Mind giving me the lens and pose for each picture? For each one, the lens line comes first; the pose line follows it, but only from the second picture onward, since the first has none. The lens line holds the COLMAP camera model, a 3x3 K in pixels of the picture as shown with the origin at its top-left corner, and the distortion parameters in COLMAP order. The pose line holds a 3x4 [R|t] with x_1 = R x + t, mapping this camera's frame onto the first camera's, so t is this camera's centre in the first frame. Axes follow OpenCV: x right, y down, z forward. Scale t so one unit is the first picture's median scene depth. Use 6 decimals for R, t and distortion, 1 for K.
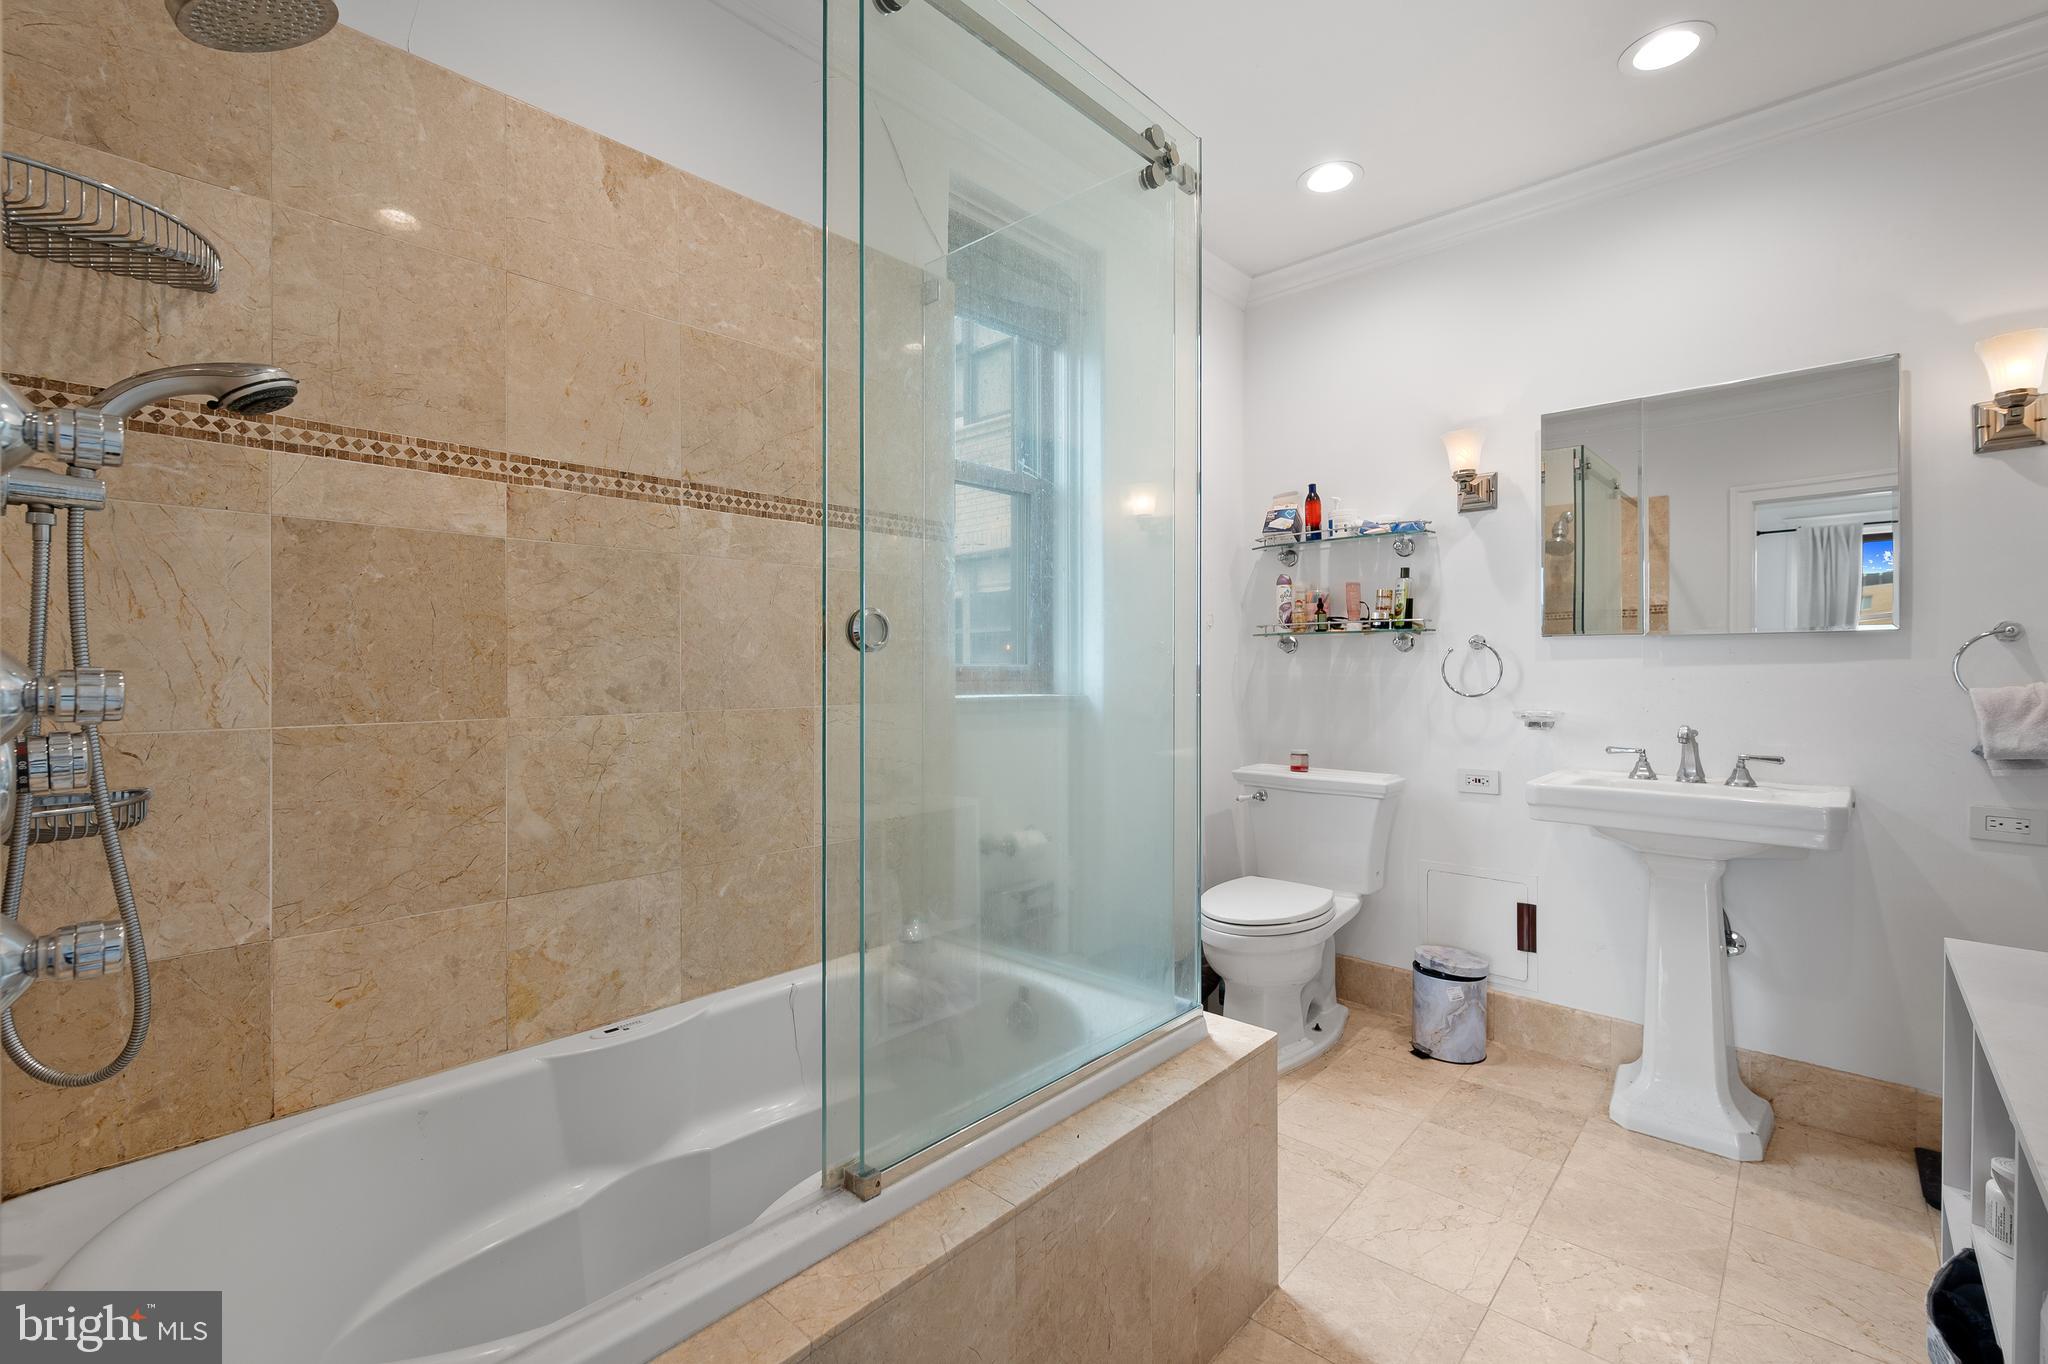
lens RADIAL K [[879.4, 0, 1013.8], [0, 879.4, 678.6], [0, 0, 1]] dist [-0.001270, -0.000129]
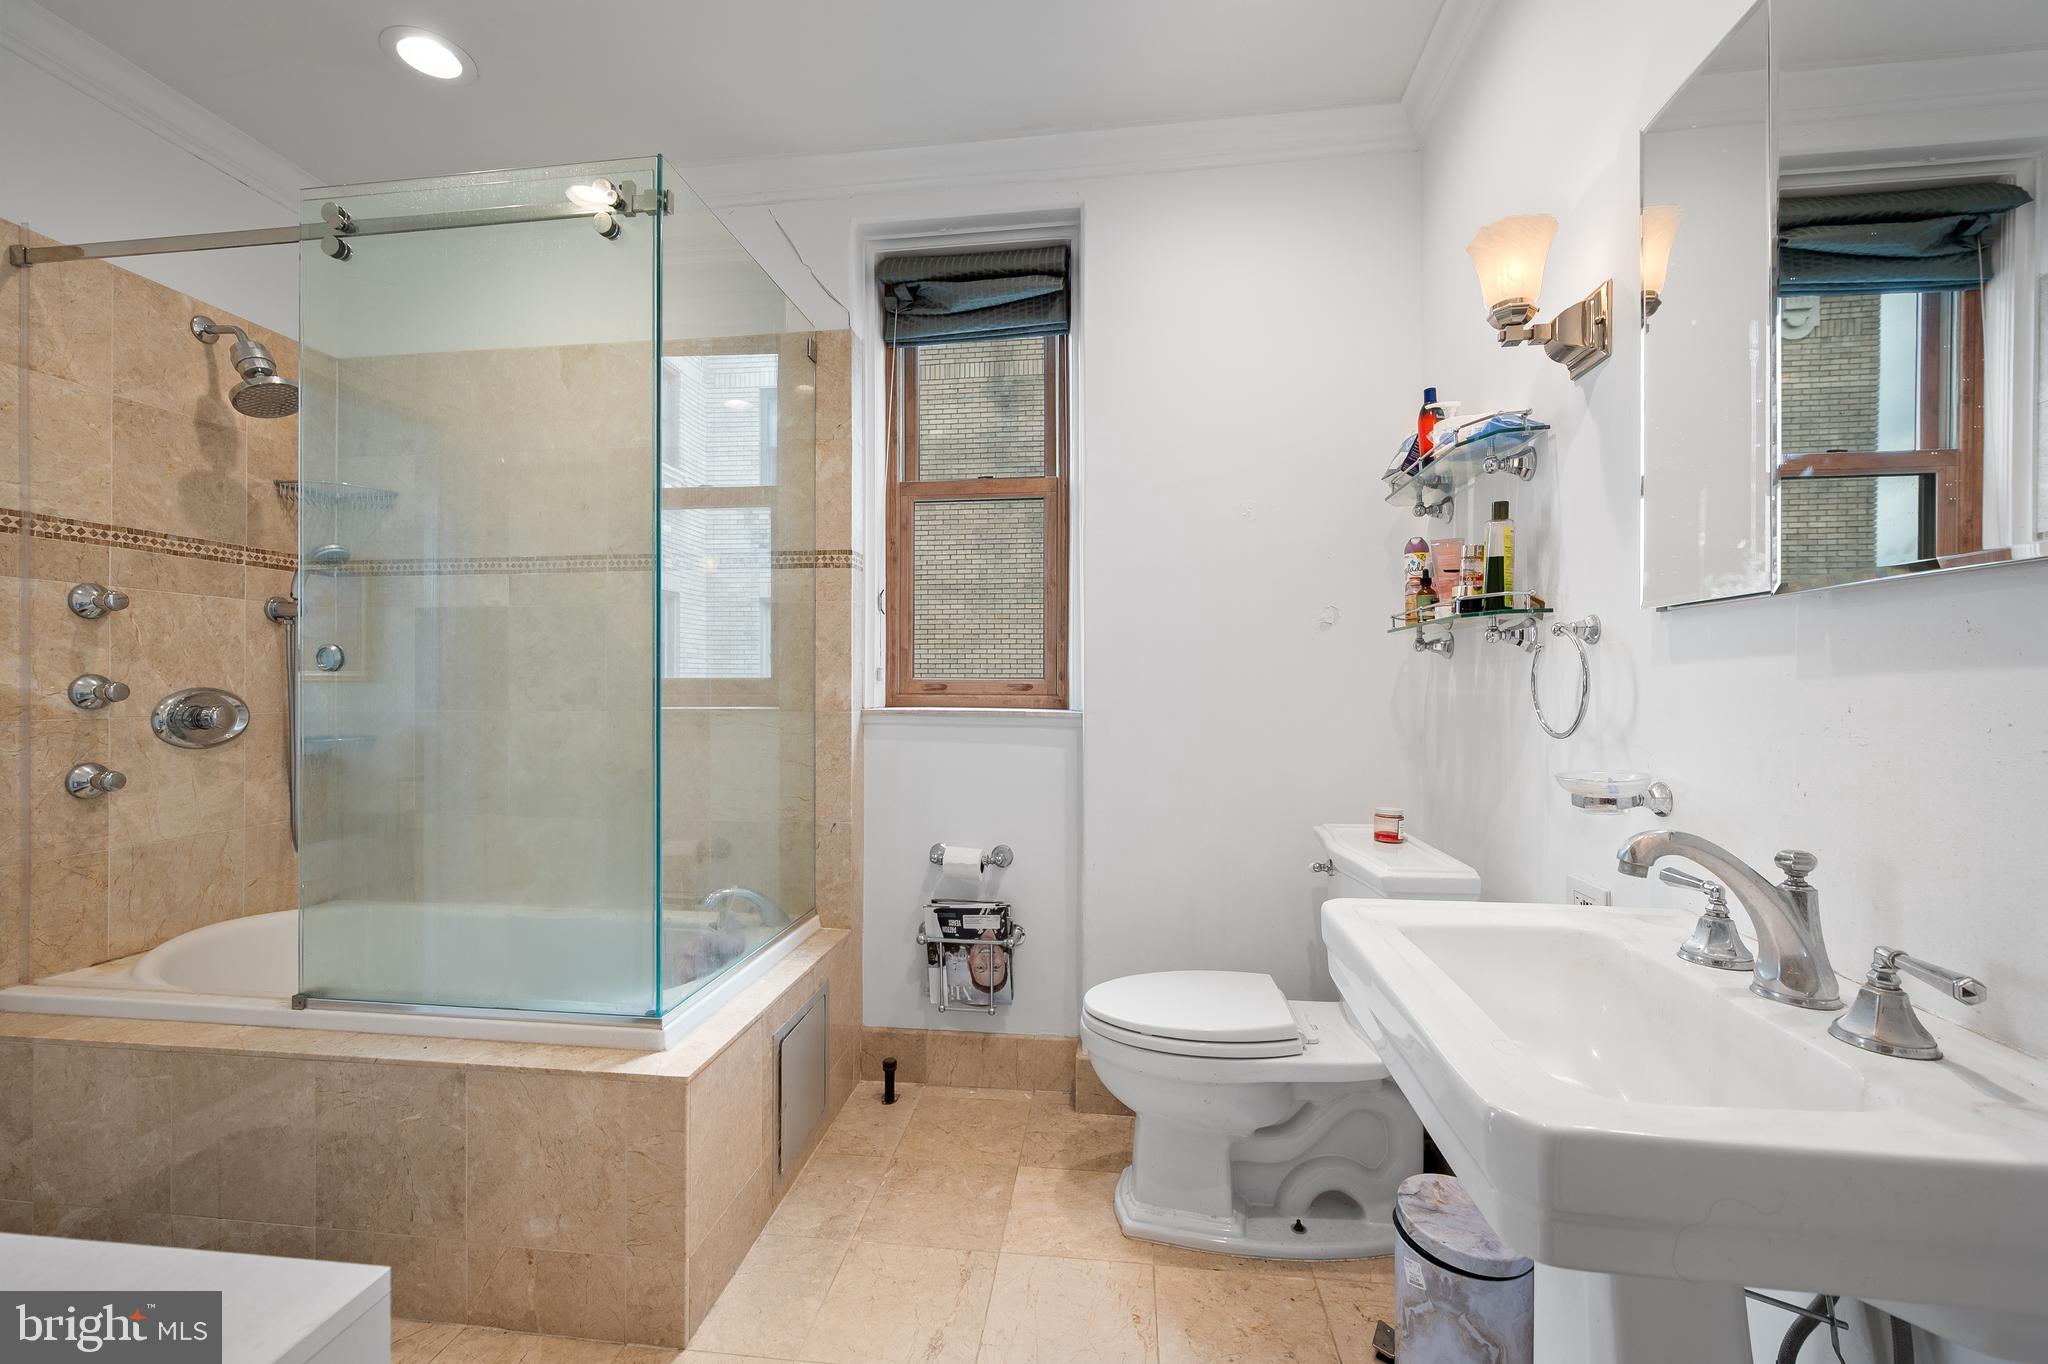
lens RADIAL K [[847.7, 0, 1020.6], [0, 847.7, 688.1], [0, 0, 1]] dist [-0.000762, -0.000395]
pose [[0.585315, 0.005867, -0.810785, 1.320692], [-0.009466, 0.999955, 0.000403, -0.009129], [0.810751, 0.007439, 0.585344, 0.818737]]
